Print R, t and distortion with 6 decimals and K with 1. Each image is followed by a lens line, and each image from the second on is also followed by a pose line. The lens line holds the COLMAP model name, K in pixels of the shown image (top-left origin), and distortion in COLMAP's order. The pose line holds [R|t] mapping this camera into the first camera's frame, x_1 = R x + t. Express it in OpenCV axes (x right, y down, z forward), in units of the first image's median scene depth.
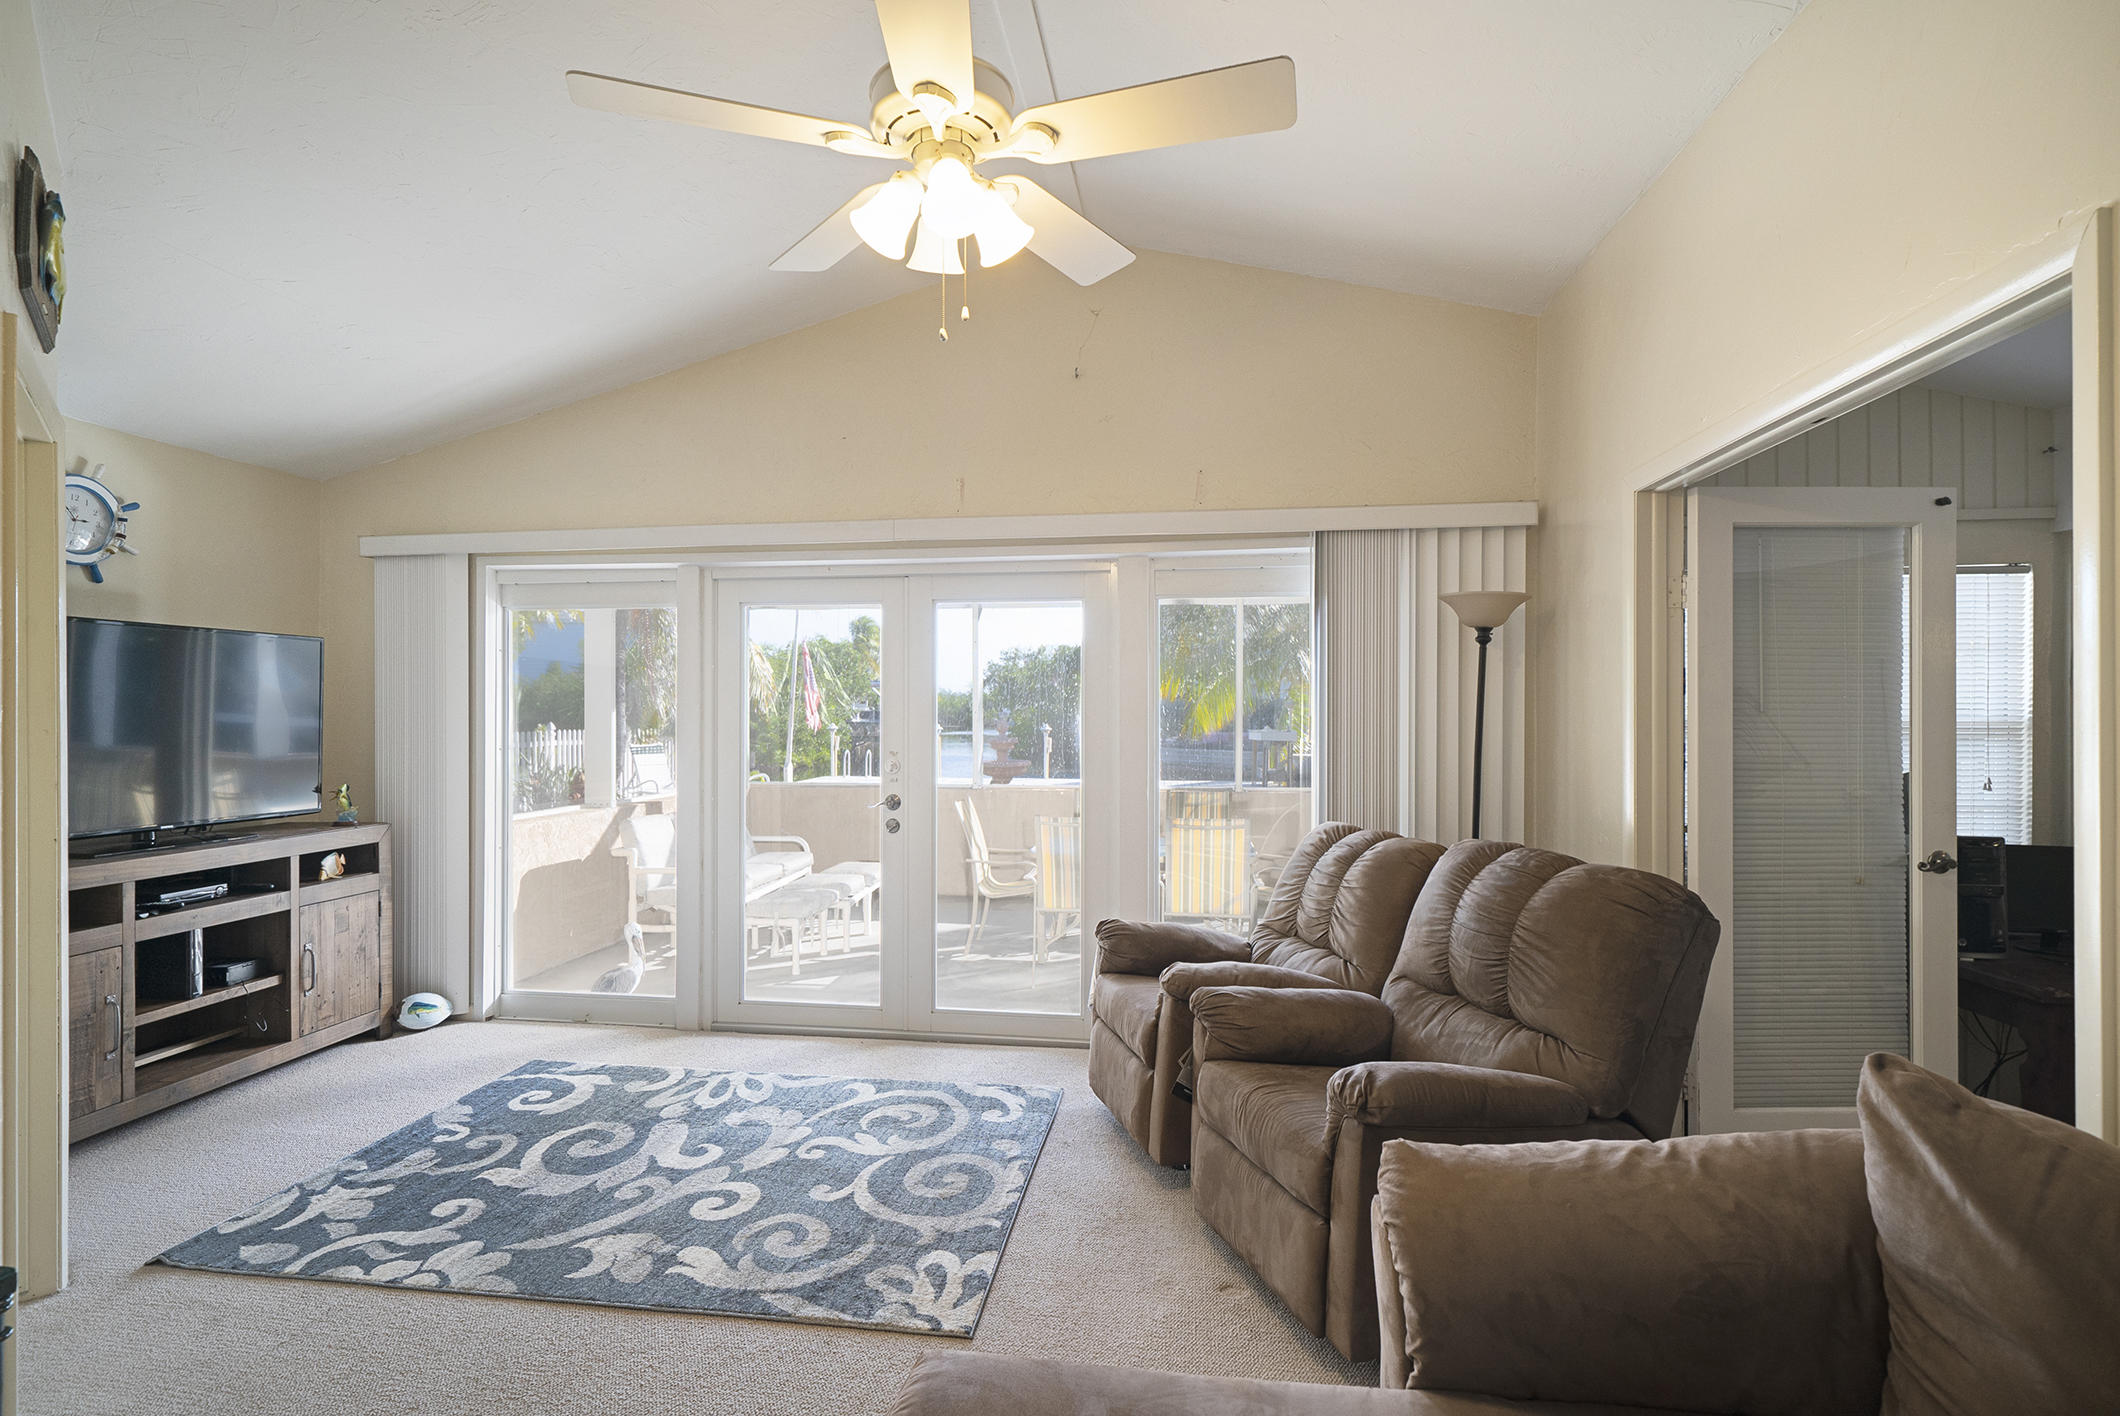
lens RADIAL K [[1020.7, 0, 1013.4], [0, 1020.7, 714.4], [0, 0, 1]] dist [0.006535, -0.000672]
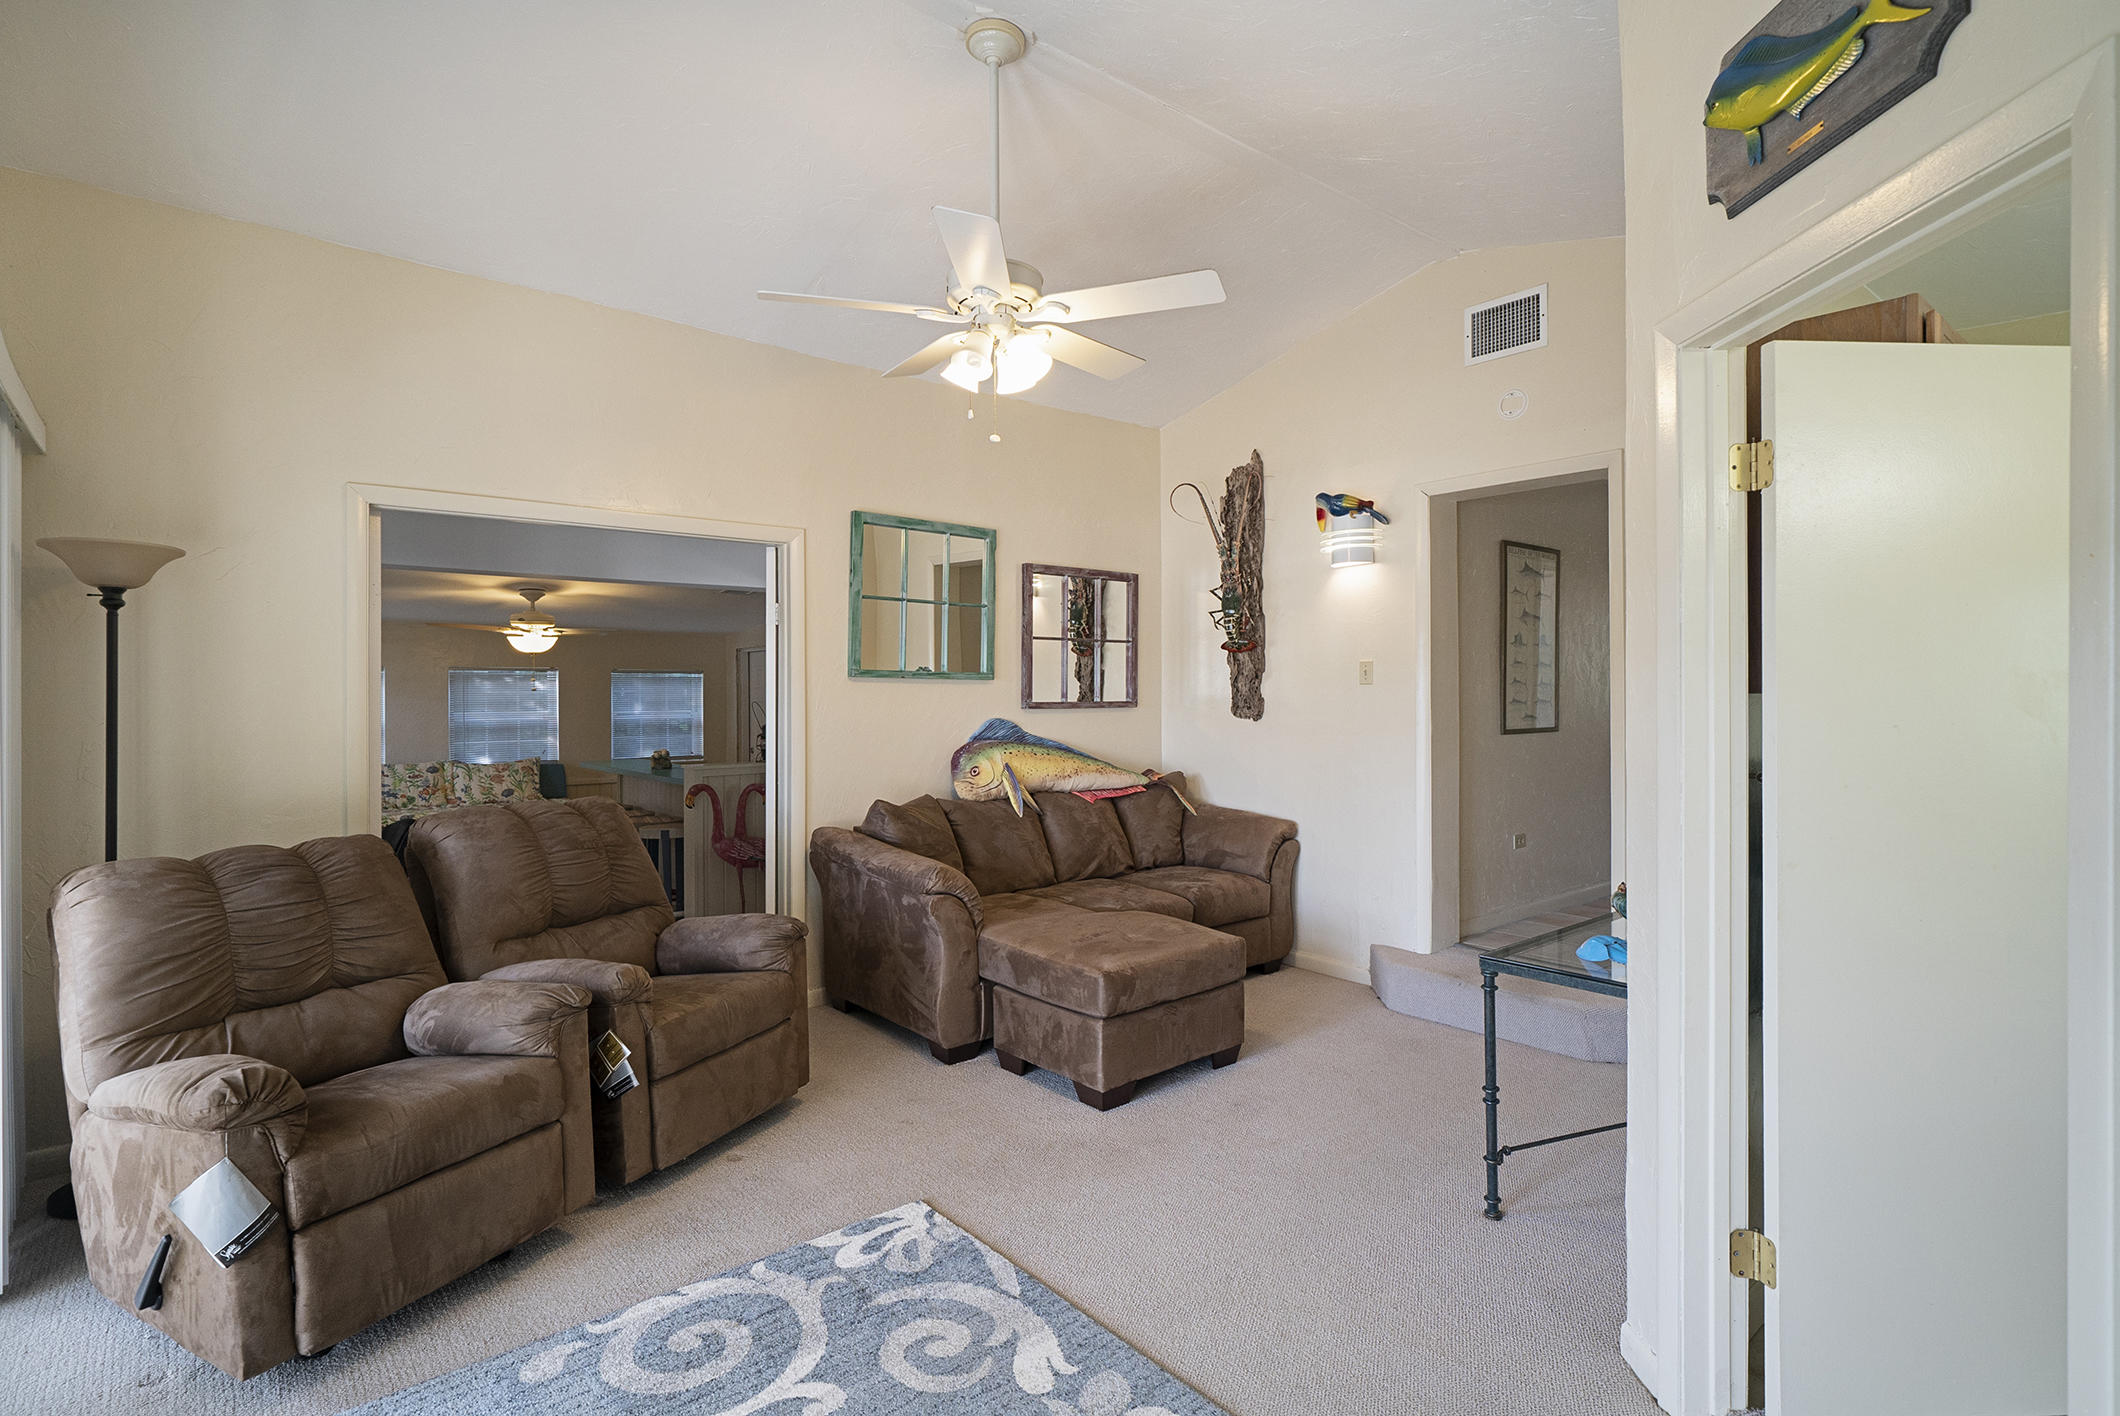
lens RADIAL K [[1020.7, 0, 1062.7], [0, 1020.7, 699.3], [0, 0, 1]] dist [0.006535, -0.000672]
pose [[-0.772446, -0.005417, 0.635057, -0.647103], [0.002090, 0.999937, 0.011071, -0.007071], [-0.635077, 0.009879, -0.772386, 1.243468]]
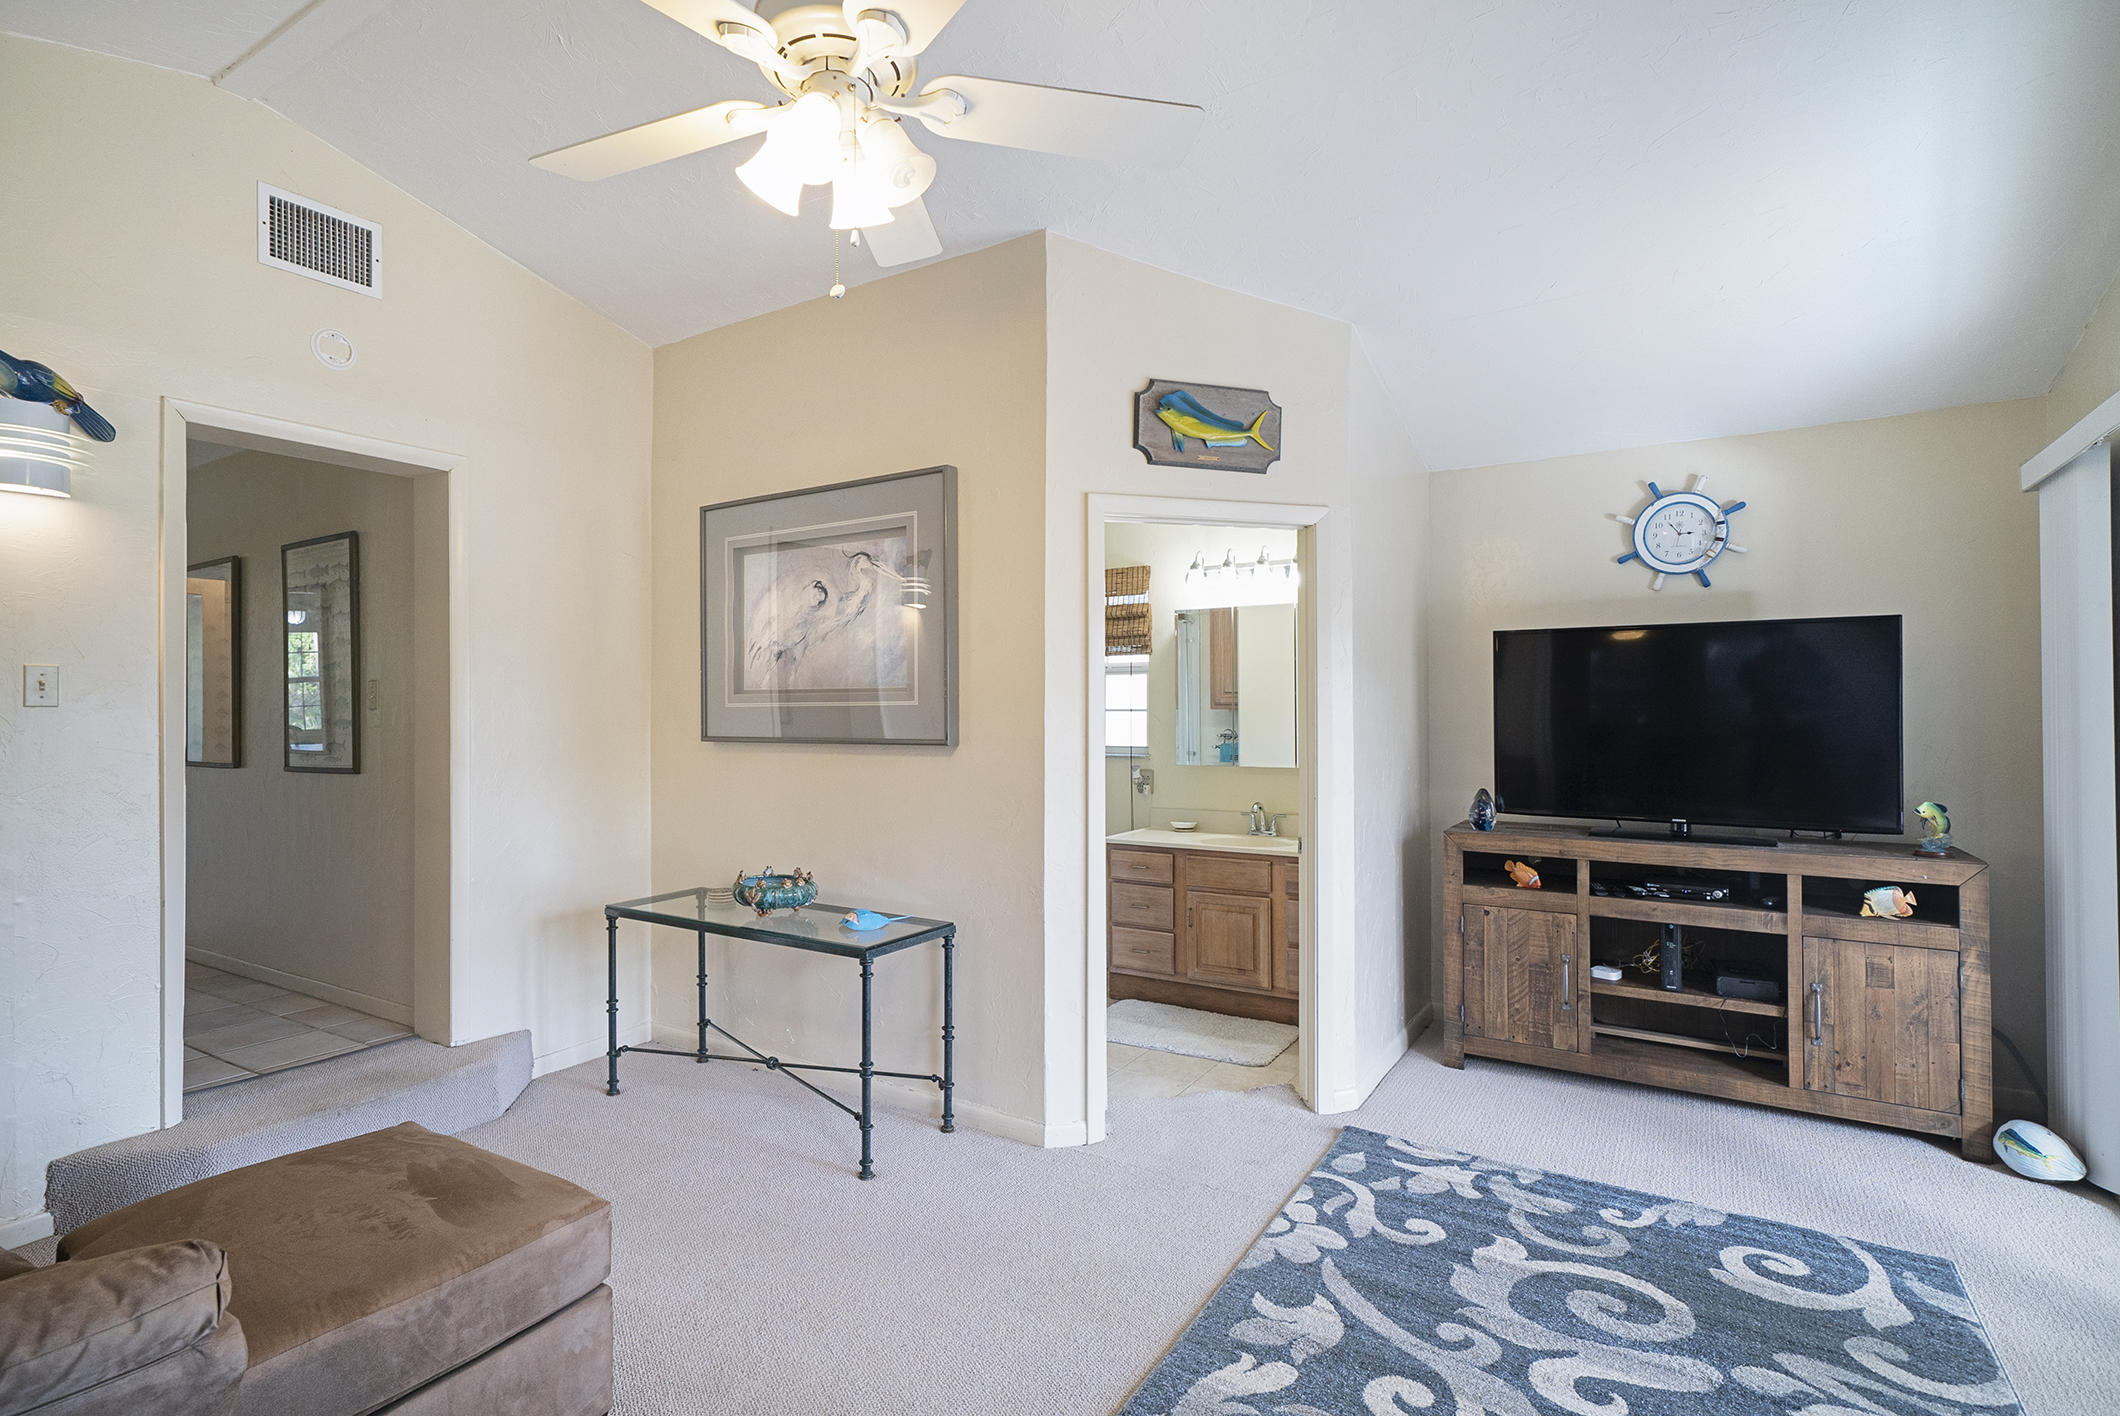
lens RADIAL K [[1020.7, 0, 1048.7], [0, 1020.7, 702.1], [0, 0, 1]] dist [0.006535, -0.000672]
pose [[-0.386924, -0.006120, -0.922091, 0.404562], [0.004217, 0.999956, -0.008406, -0.003583], [0.922102, -0.007141, -0.386881, 0.898542]]
